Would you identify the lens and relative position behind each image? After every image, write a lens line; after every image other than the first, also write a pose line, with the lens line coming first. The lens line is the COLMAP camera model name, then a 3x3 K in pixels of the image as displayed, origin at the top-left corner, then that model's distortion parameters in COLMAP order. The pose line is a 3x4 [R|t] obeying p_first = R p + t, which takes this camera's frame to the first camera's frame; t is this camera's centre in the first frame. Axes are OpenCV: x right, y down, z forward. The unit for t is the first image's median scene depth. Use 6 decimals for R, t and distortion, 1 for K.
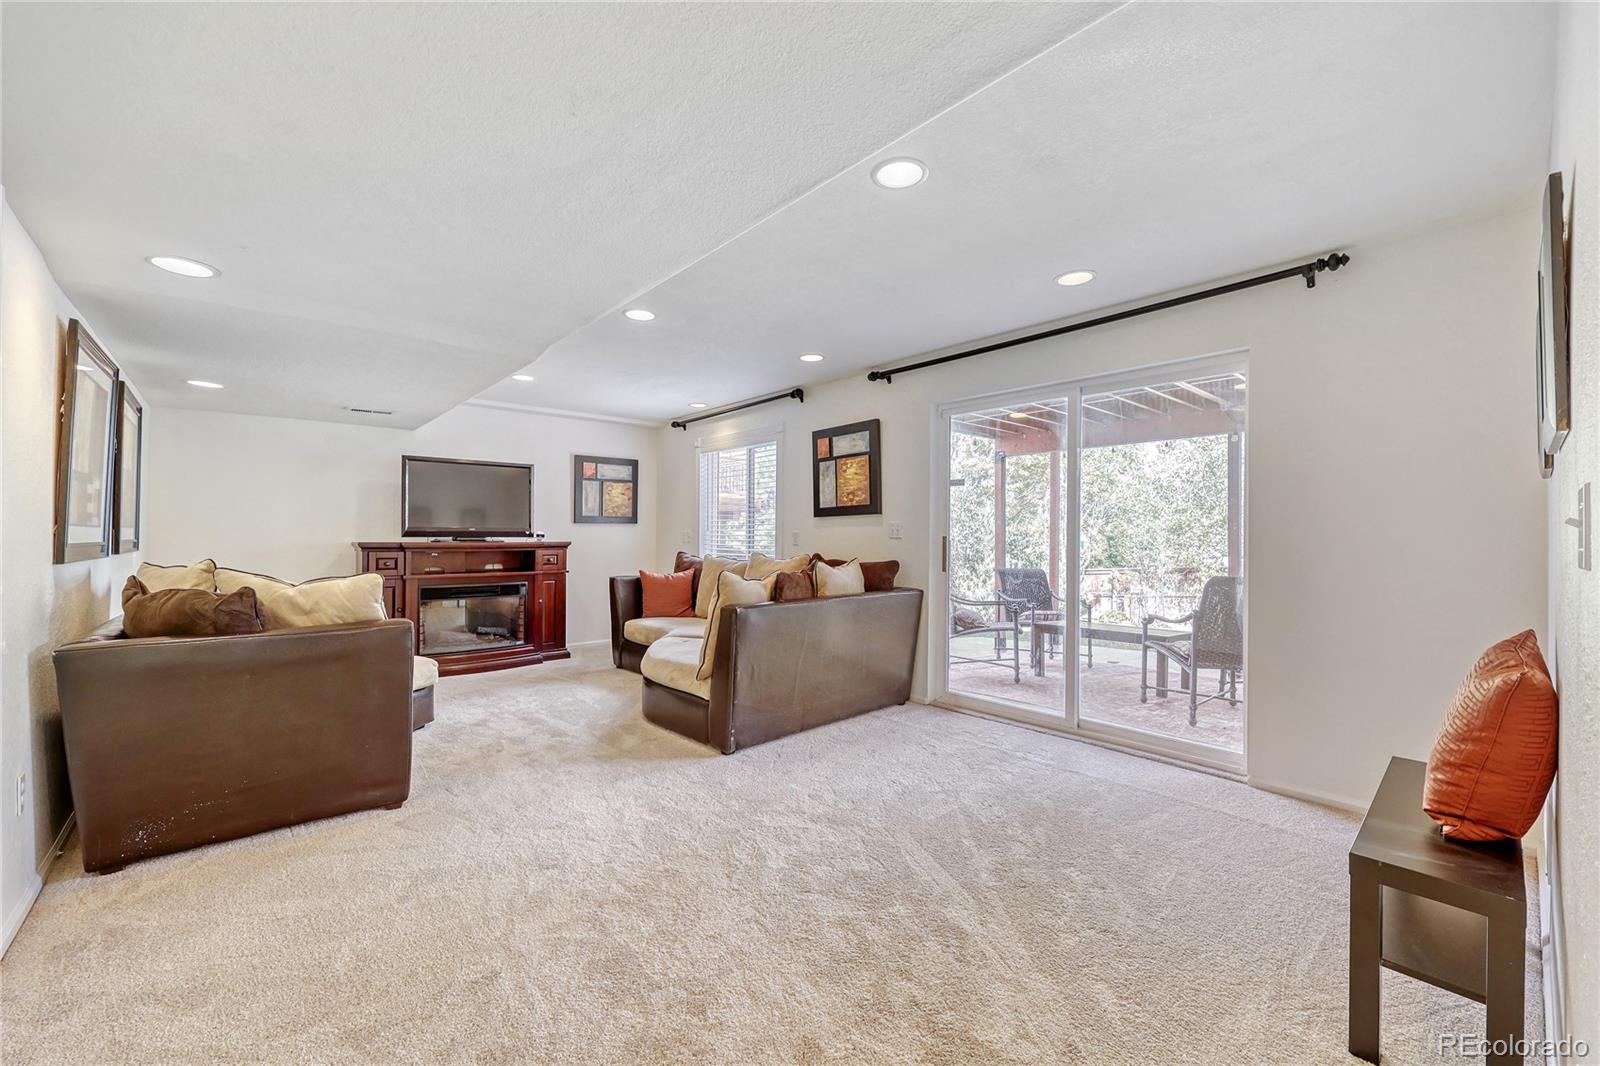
lens RADIAL K [[638.5, 0, 773.9], [0, 638.5, 486.1], [0, 0, 1]] dist [-0.001172, 0.000071]
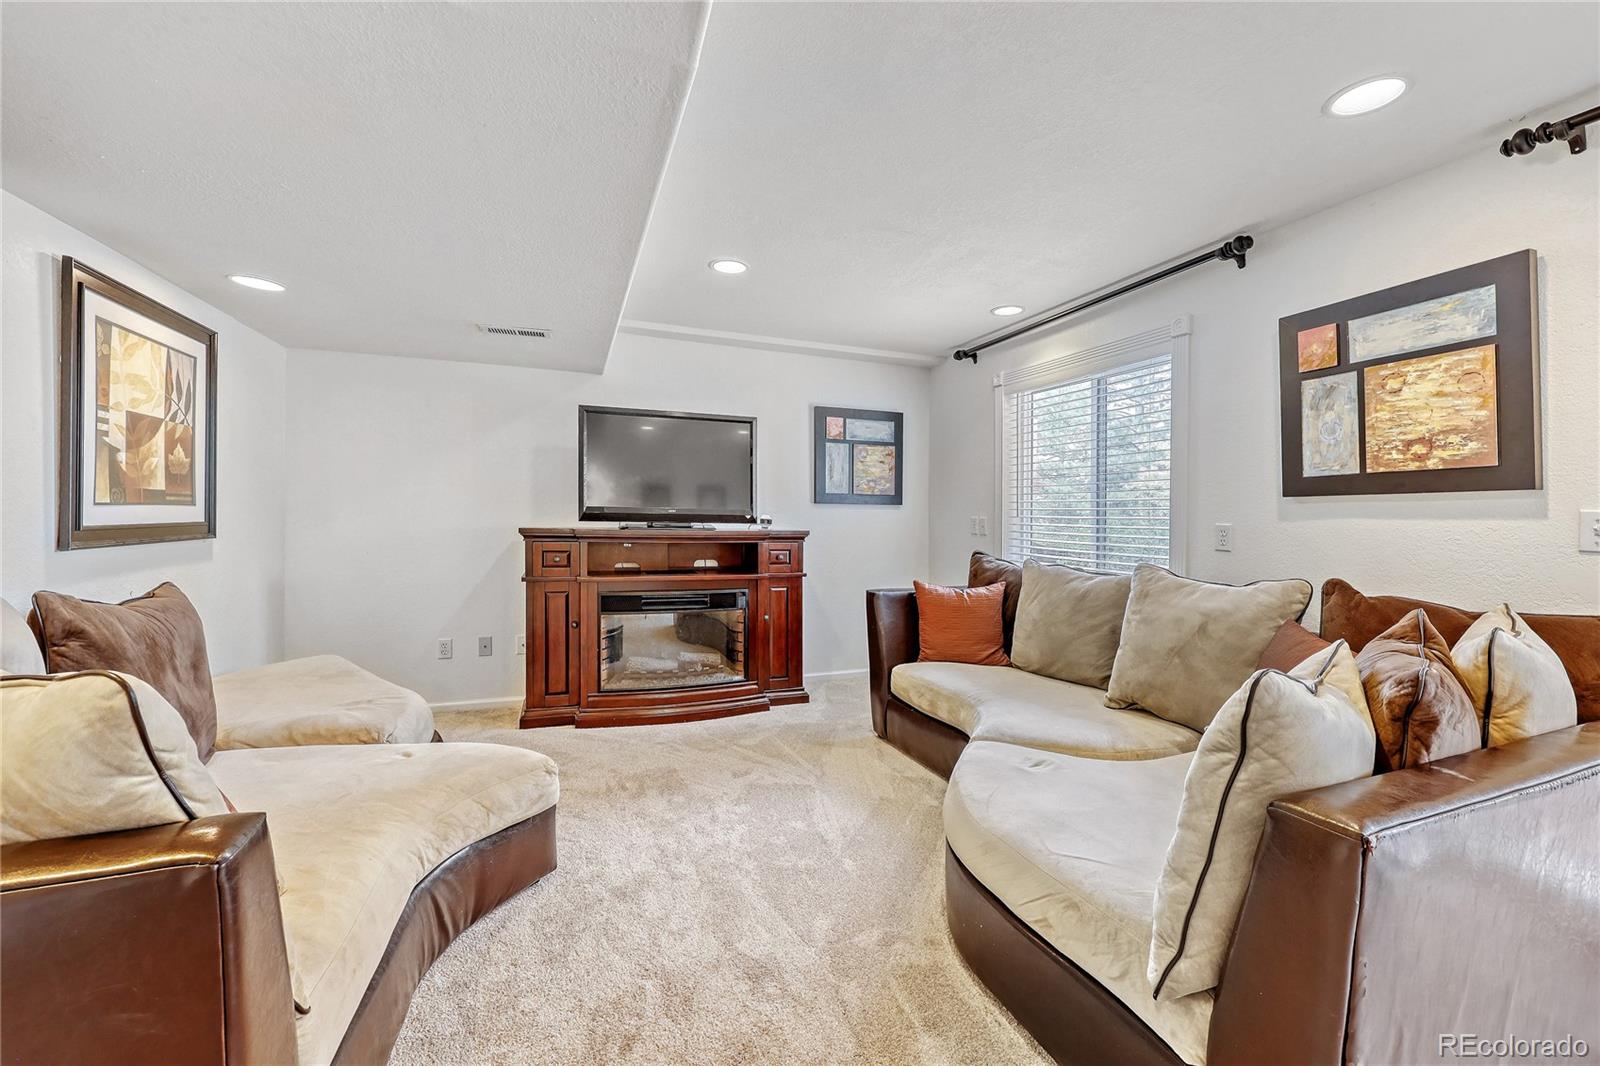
lens RADIAL K [[638.5, 0, 795.8], [0, 638.5, 505.4], [0, 0, 1]] dist [-0.001172, 0.000071]
pose [[0.940924, 0.011490, -0.338424, -0.109803], [0.009185, 0.998190, 0.059428, 0.021183], [0.338495, -0.059025, 0.939115, 0.387575]]
